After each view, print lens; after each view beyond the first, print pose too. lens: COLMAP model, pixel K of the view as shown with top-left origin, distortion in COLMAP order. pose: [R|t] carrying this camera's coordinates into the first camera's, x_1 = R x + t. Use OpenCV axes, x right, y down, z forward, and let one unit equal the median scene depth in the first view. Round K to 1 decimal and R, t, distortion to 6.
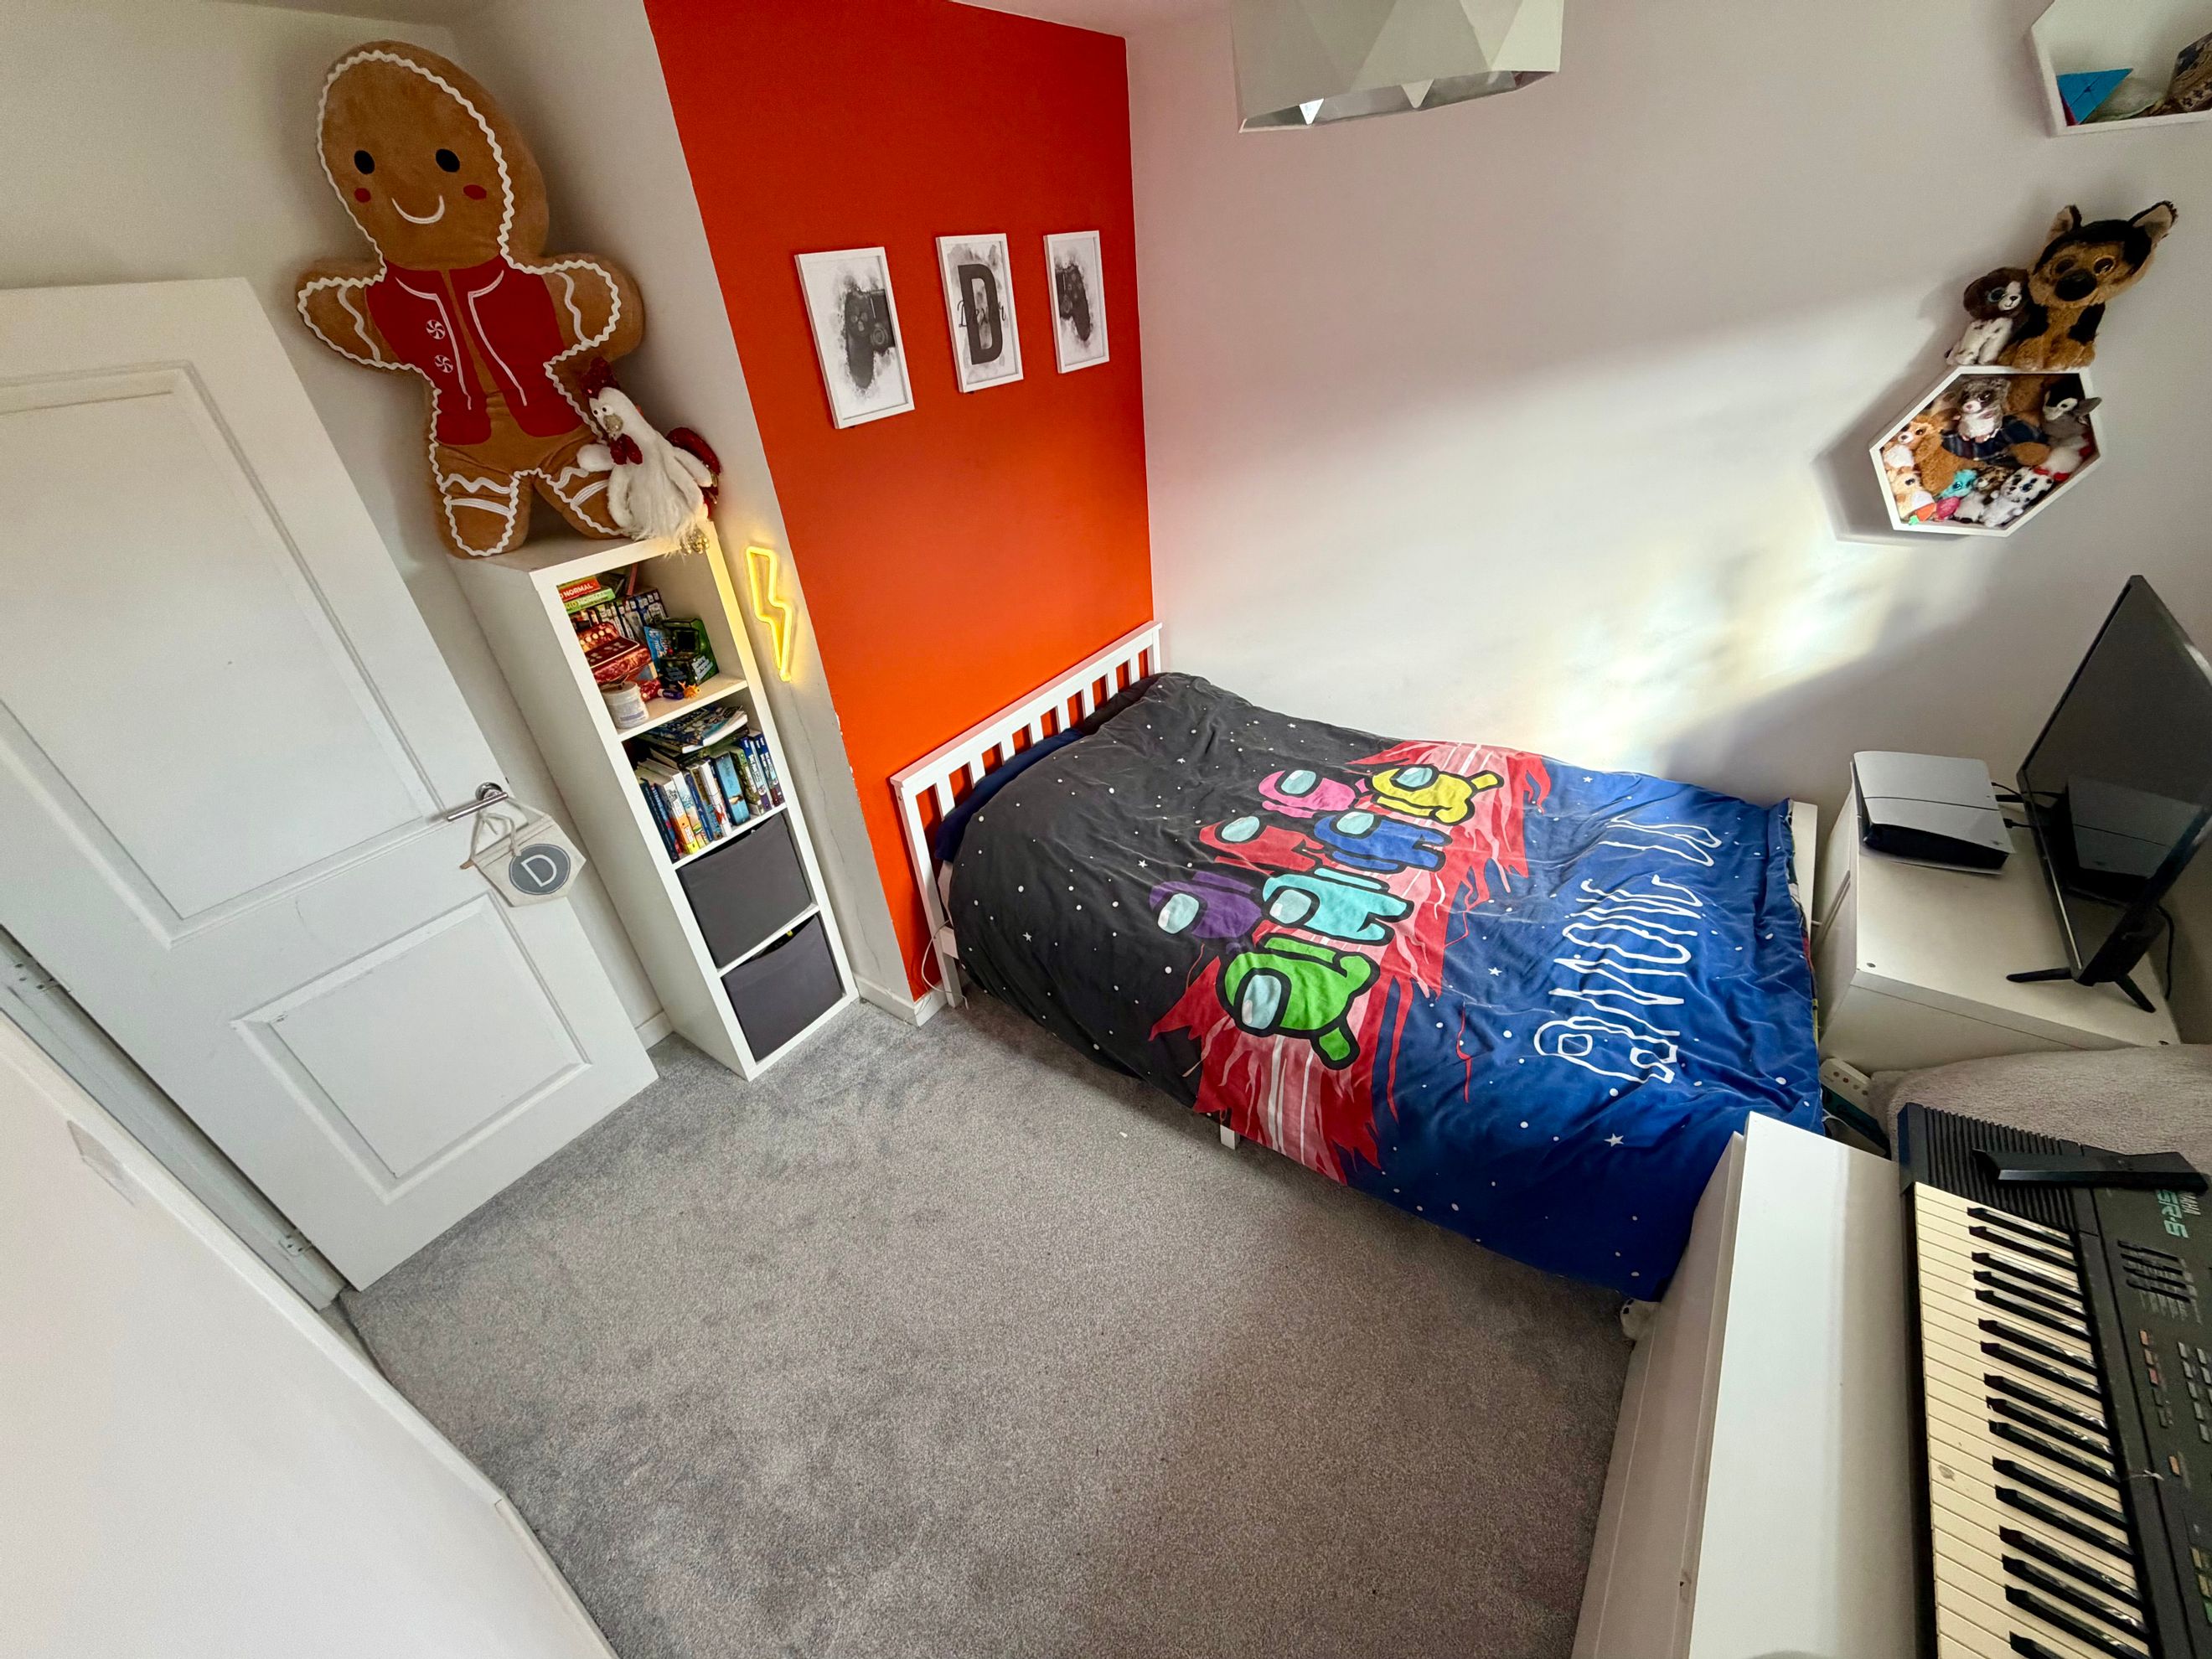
lens RADIAL K [[876.6, 0, 1106.0], [0, 876.6, 829.5], [0, 0, 1]] dist [0.000412, 0.000136]
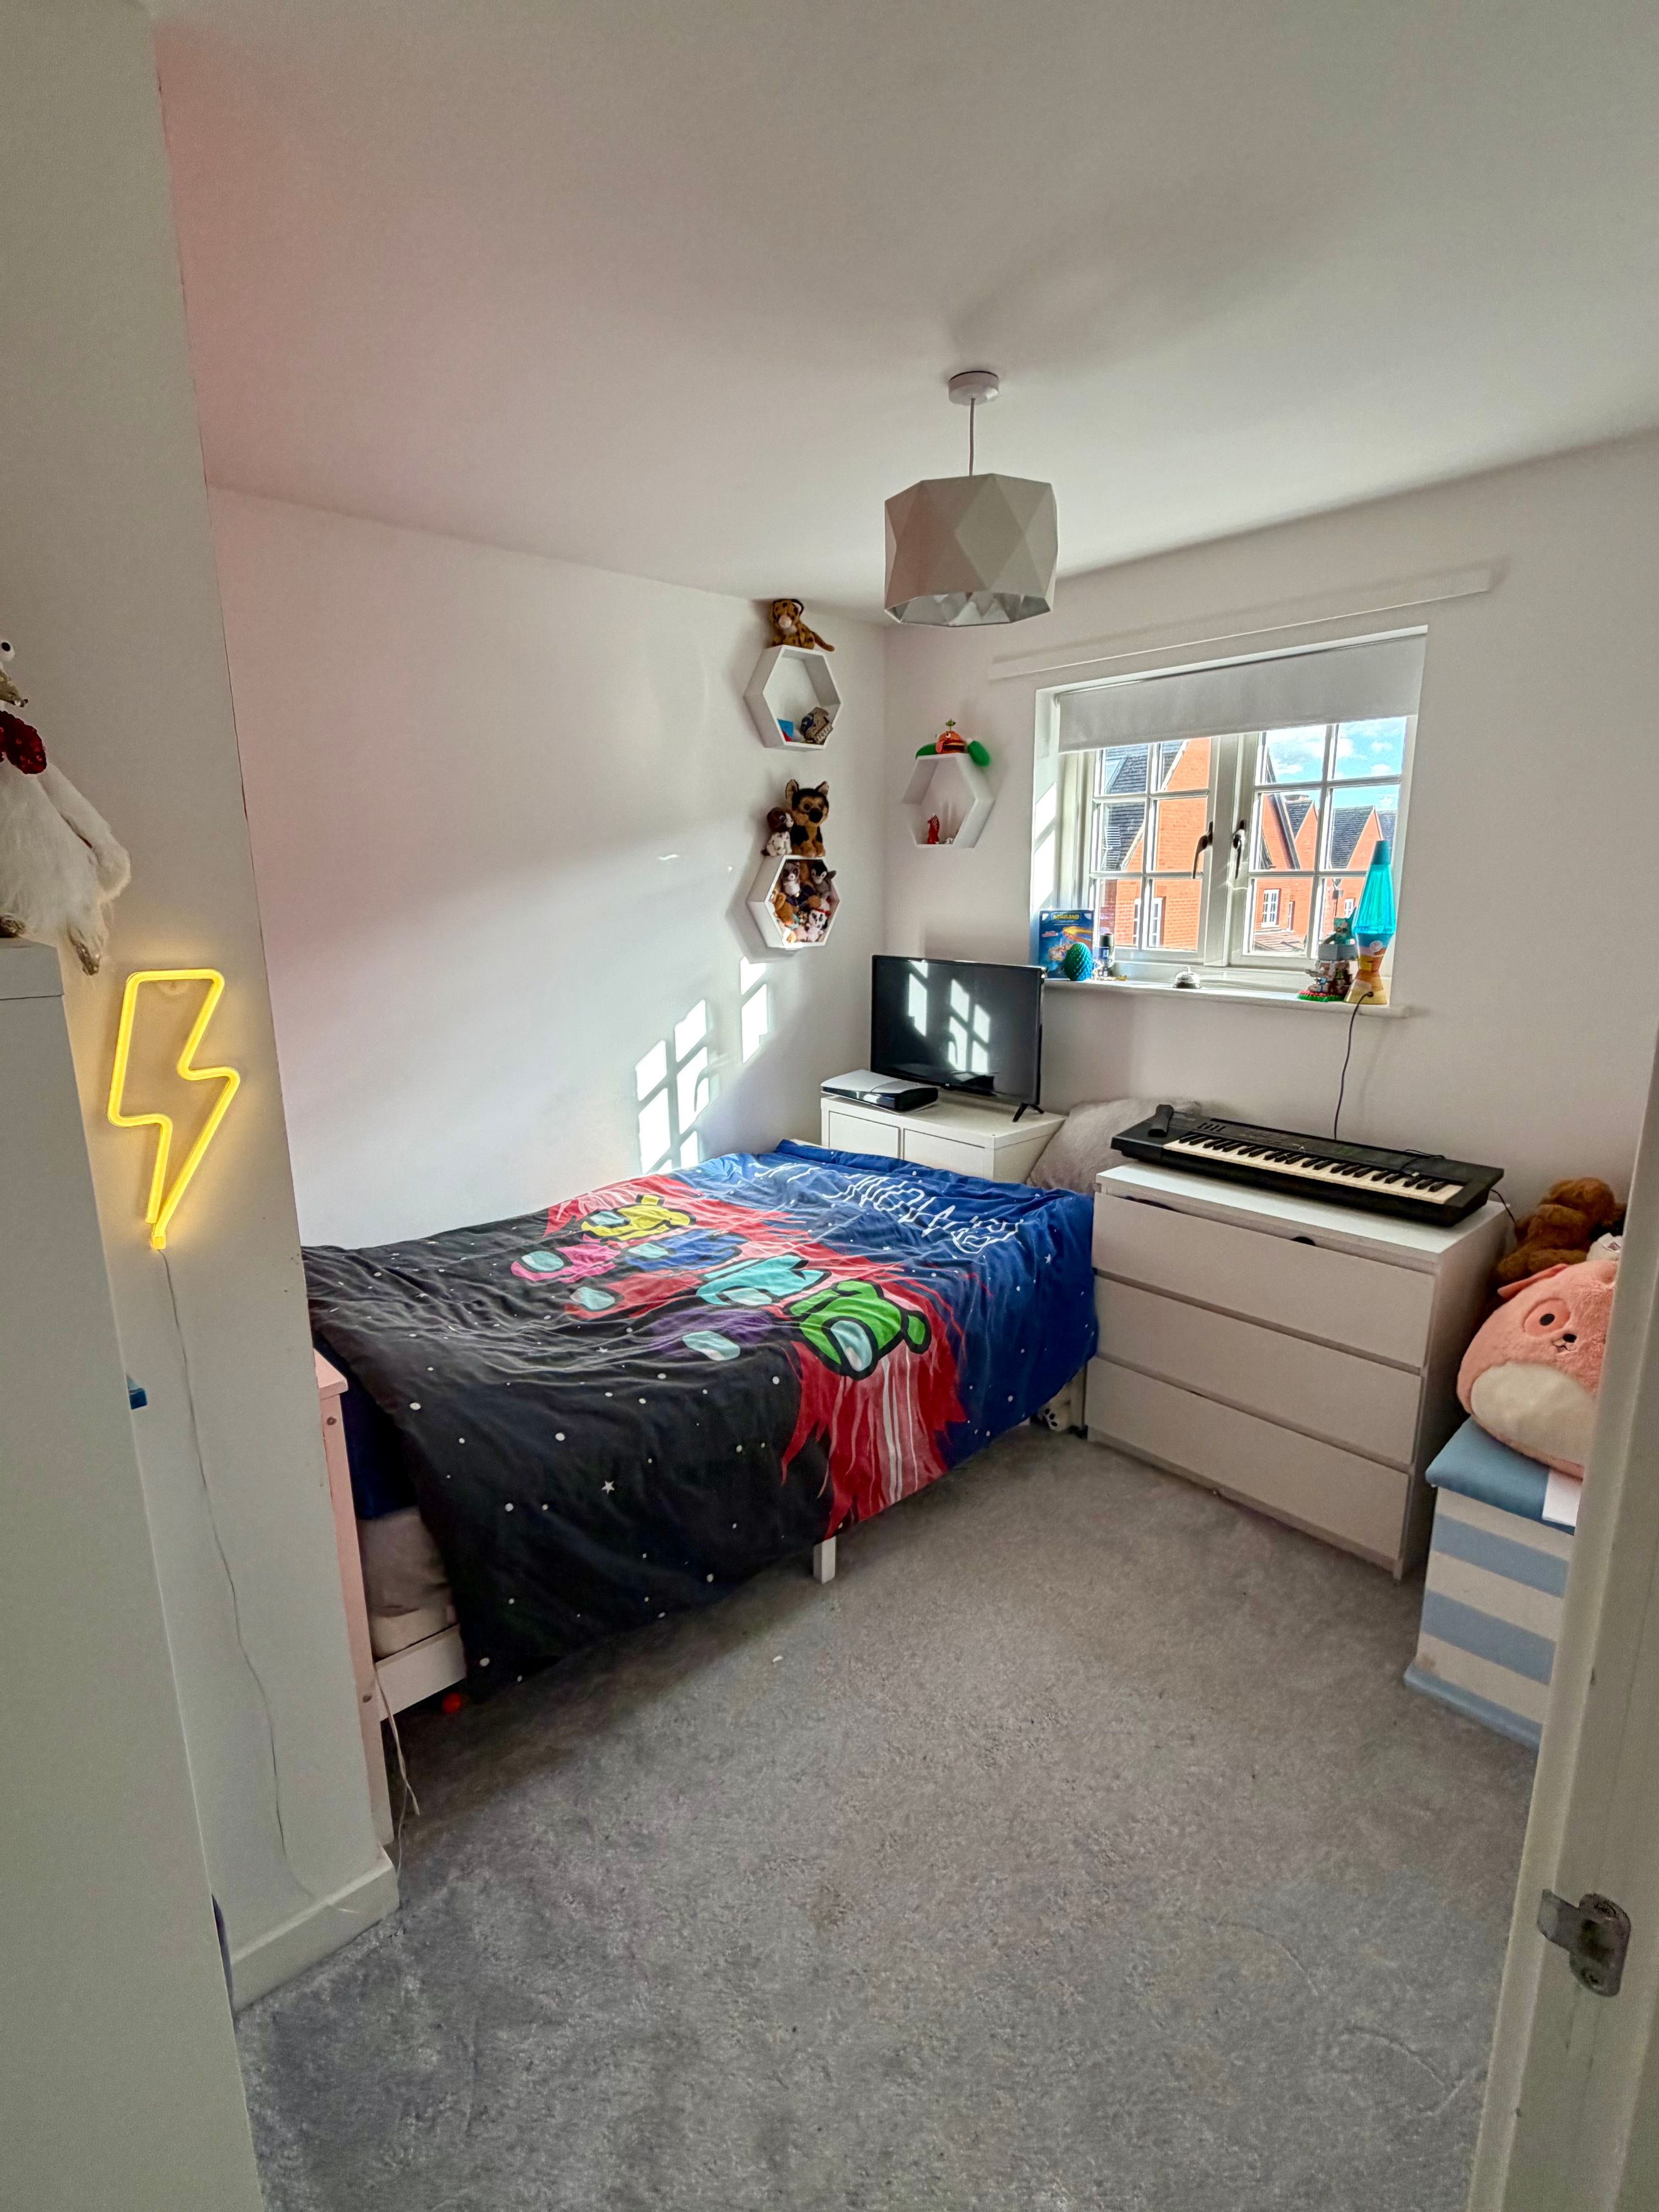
lens RADIAL K [[1041.5, 0, 829.5], [0, 1041.5, 1106.0], [0, 0, 1]] dist [0.000522, 0.000087]
pose [[0.214741, -0.130837, 0.967868, -0.948646], [0.521855, 0.853034, -0.000470, -0.049788], [-0.825562, 0.505188, 0.251460, 0.584166]]
